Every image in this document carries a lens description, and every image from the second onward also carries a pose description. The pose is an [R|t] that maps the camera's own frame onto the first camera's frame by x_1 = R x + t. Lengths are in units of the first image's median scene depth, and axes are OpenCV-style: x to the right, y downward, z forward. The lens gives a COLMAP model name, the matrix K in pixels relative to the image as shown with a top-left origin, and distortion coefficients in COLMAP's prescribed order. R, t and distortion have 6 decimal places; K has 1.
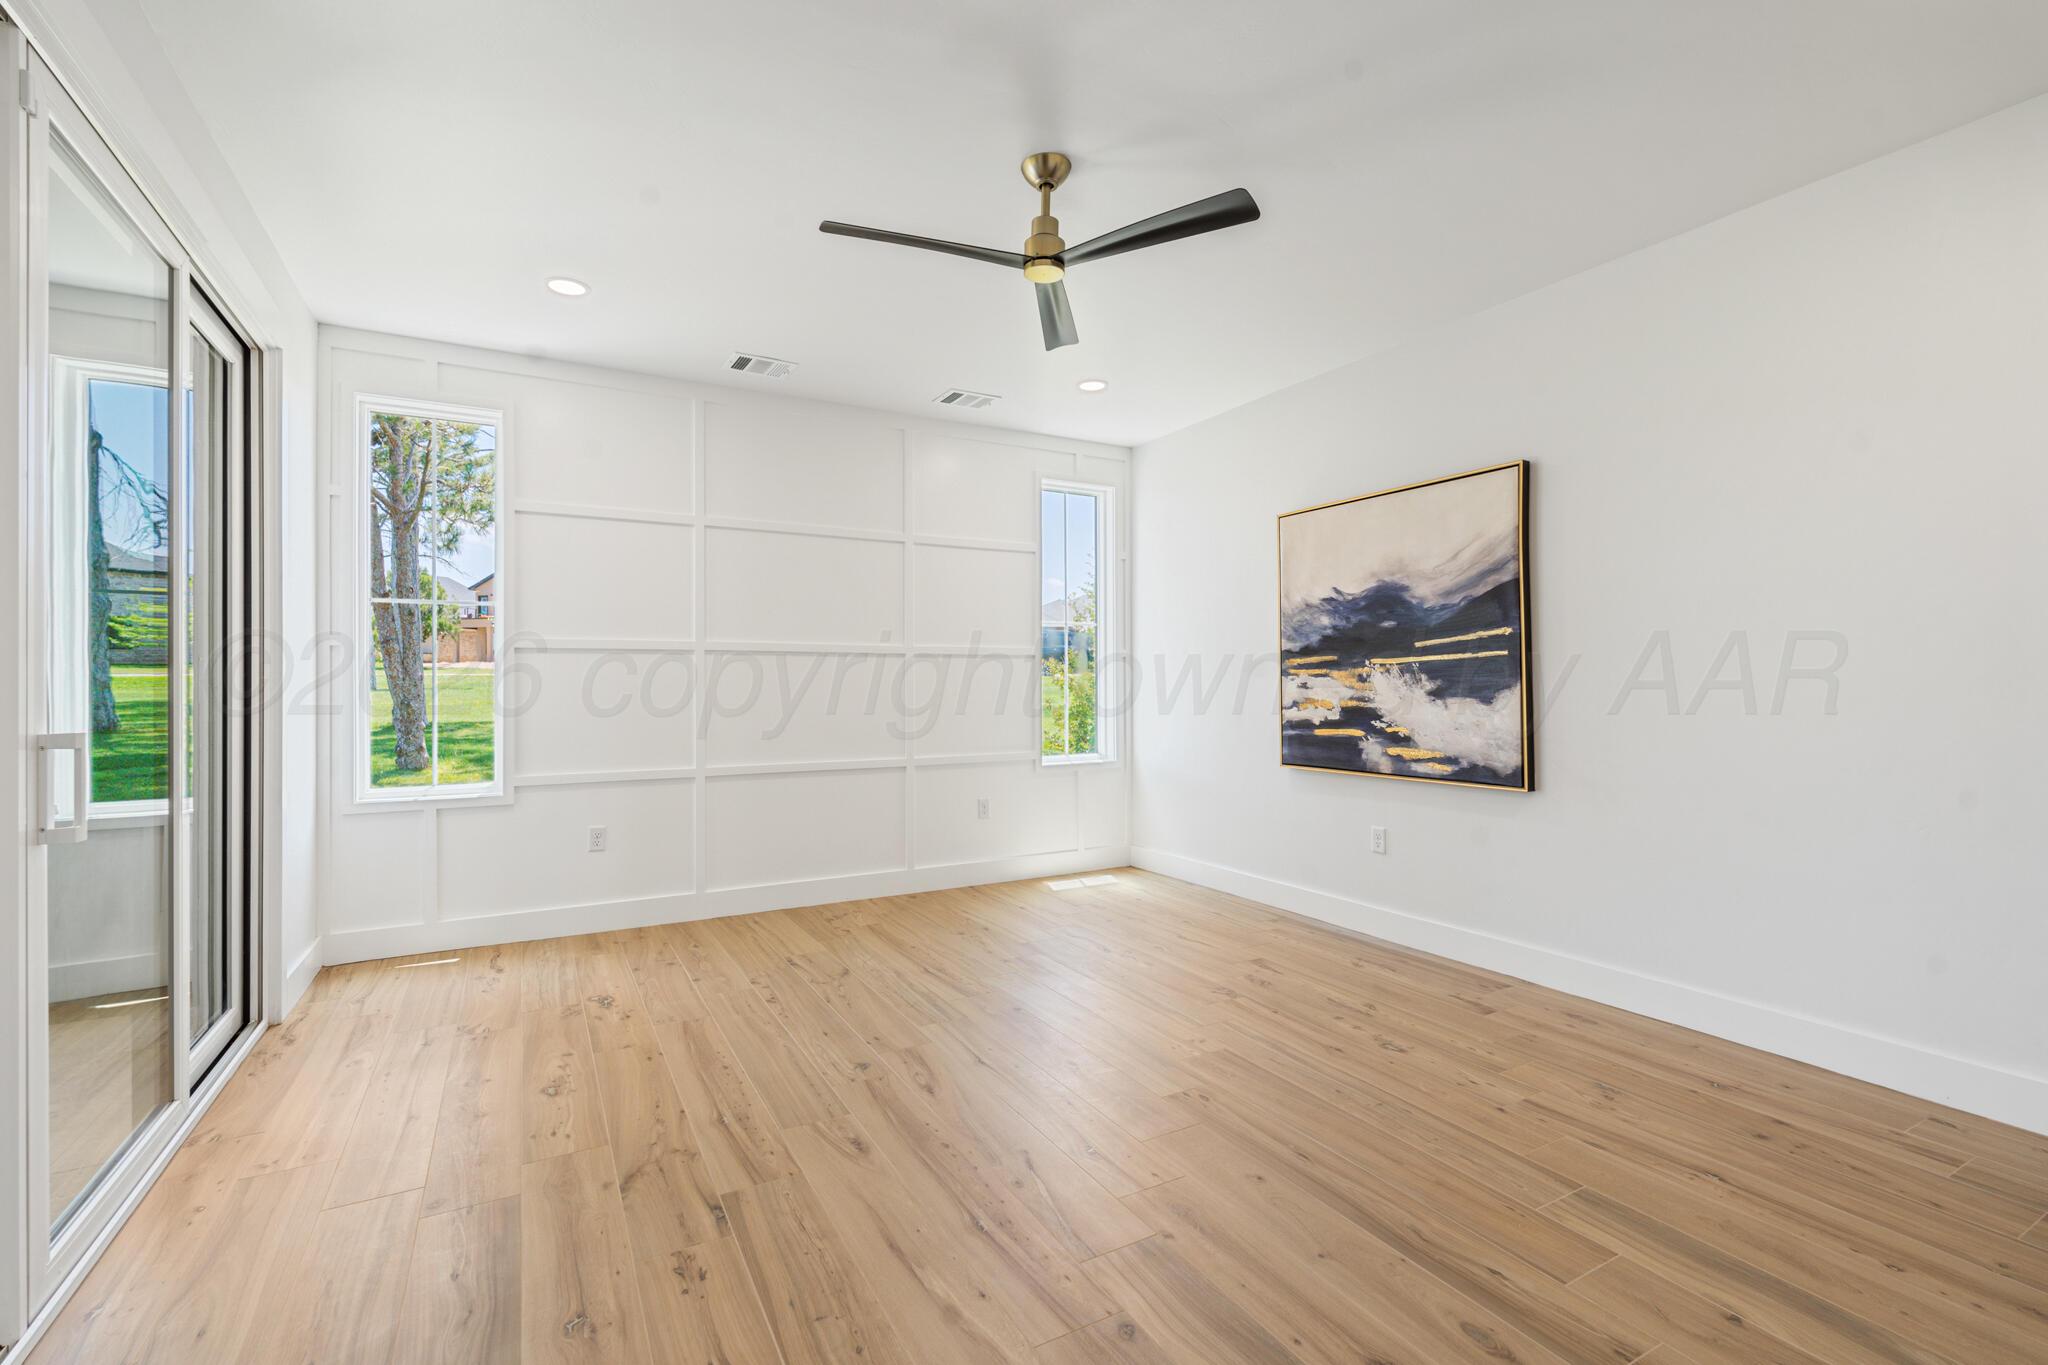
lens RADIAL K [[901.1, 0, 1011.0], [0, 901.1, 686.1], [0, 0, 1]] dist [-0.004588, 0.000156]
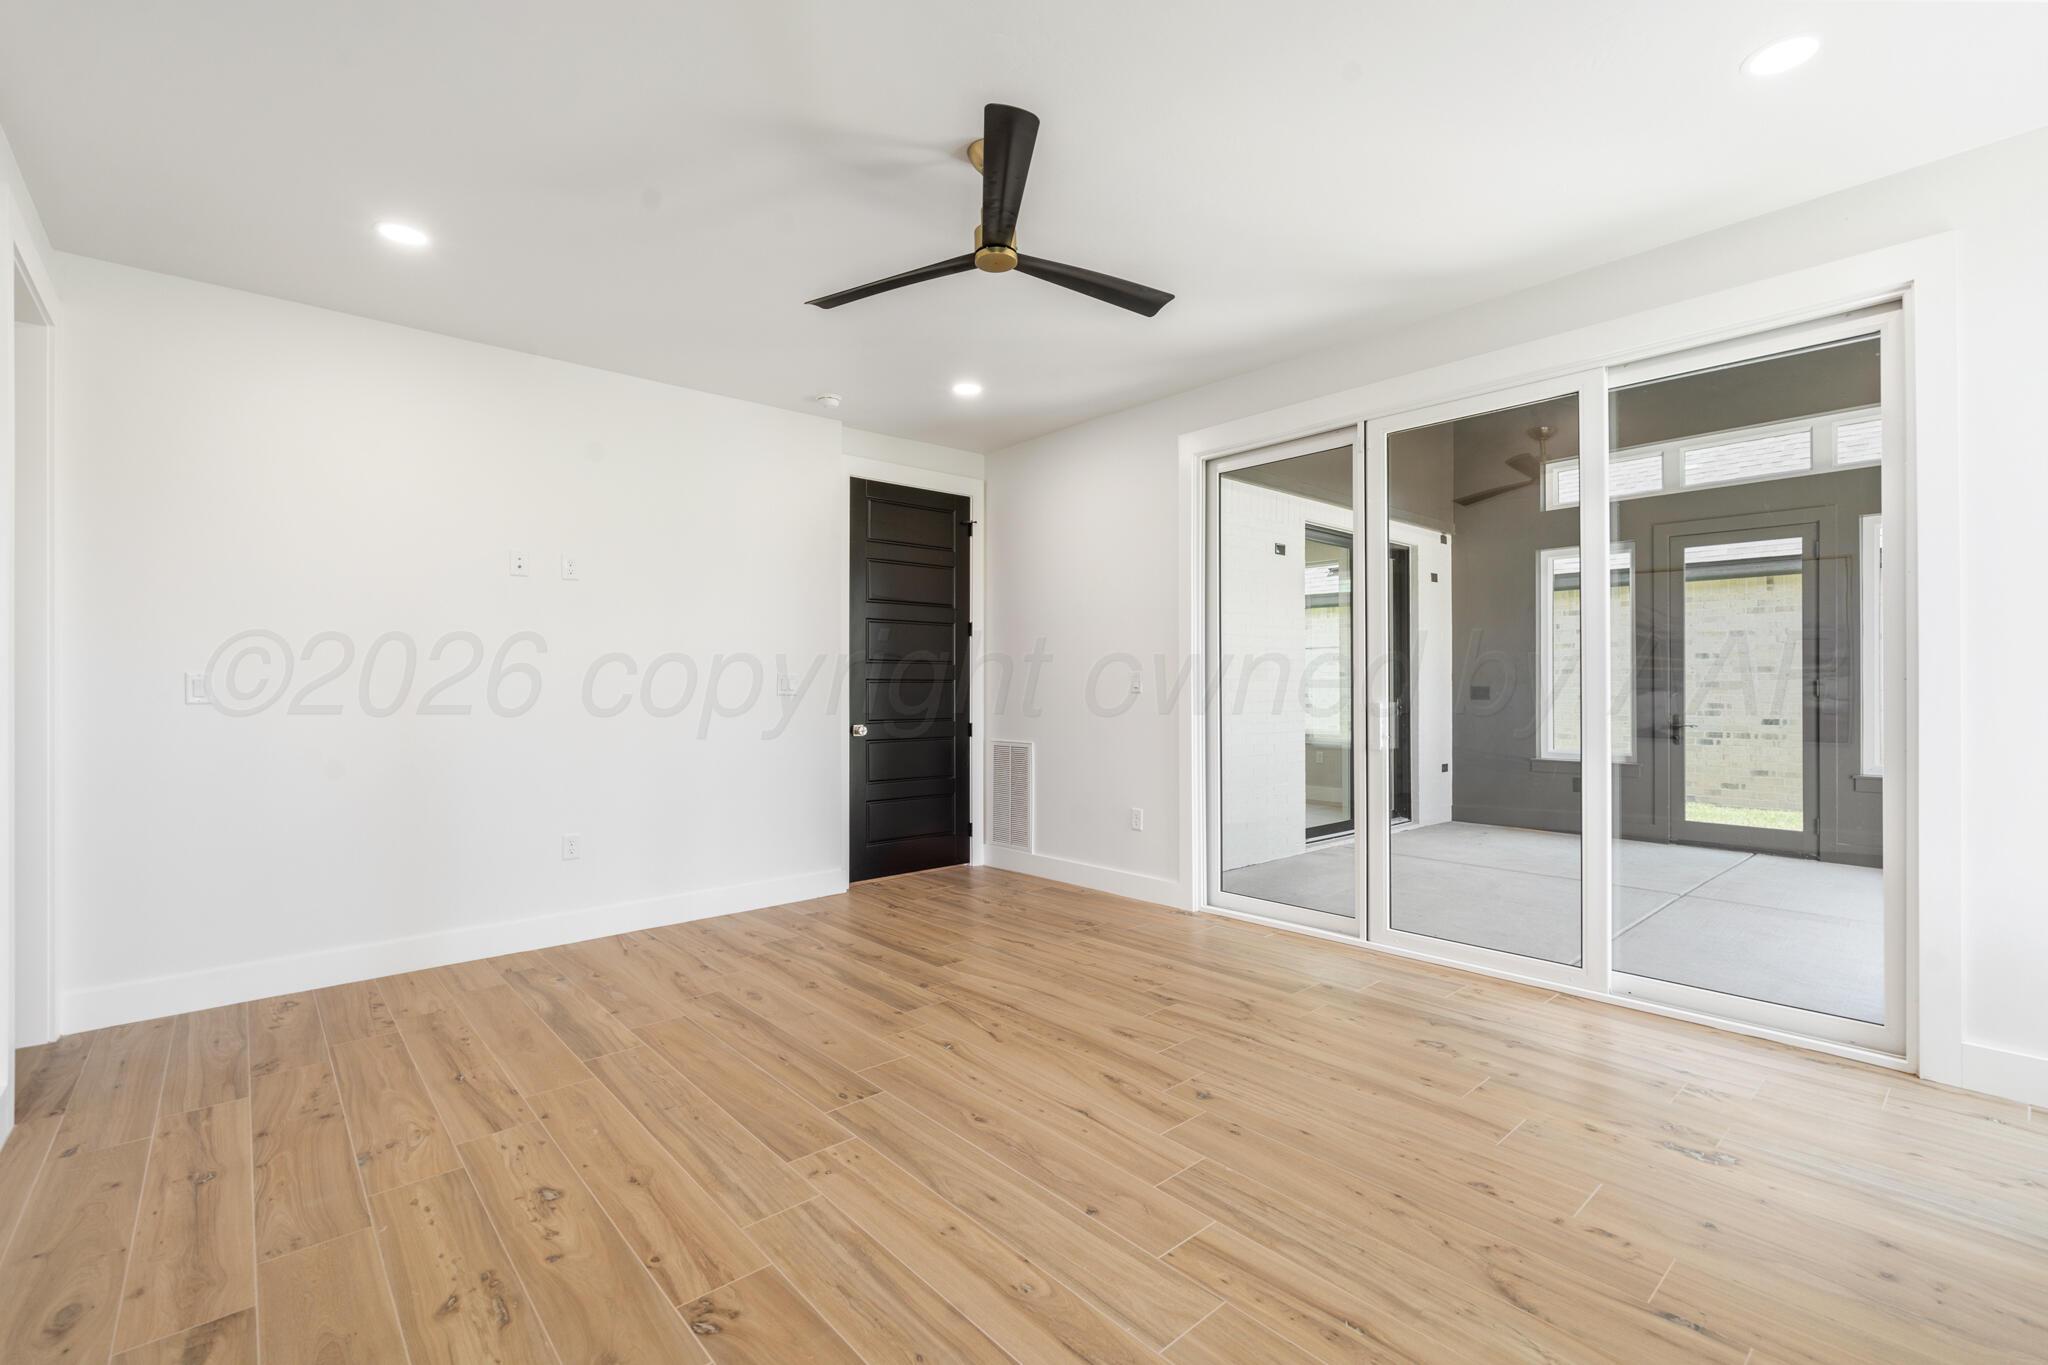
lens RADIAL K [[901.1, 0, 1011.0], [0, 901.1, 686.1], [0, 0, 1]] dist [-0.004588, 0.000156]
pose [[-0.977608, 0.010133, -0.210190, 0.219228], [0.009533, 0.999947, 0.003867, -0.004060], [0.210218, 0.001776, -0.977653, 1.861540]]
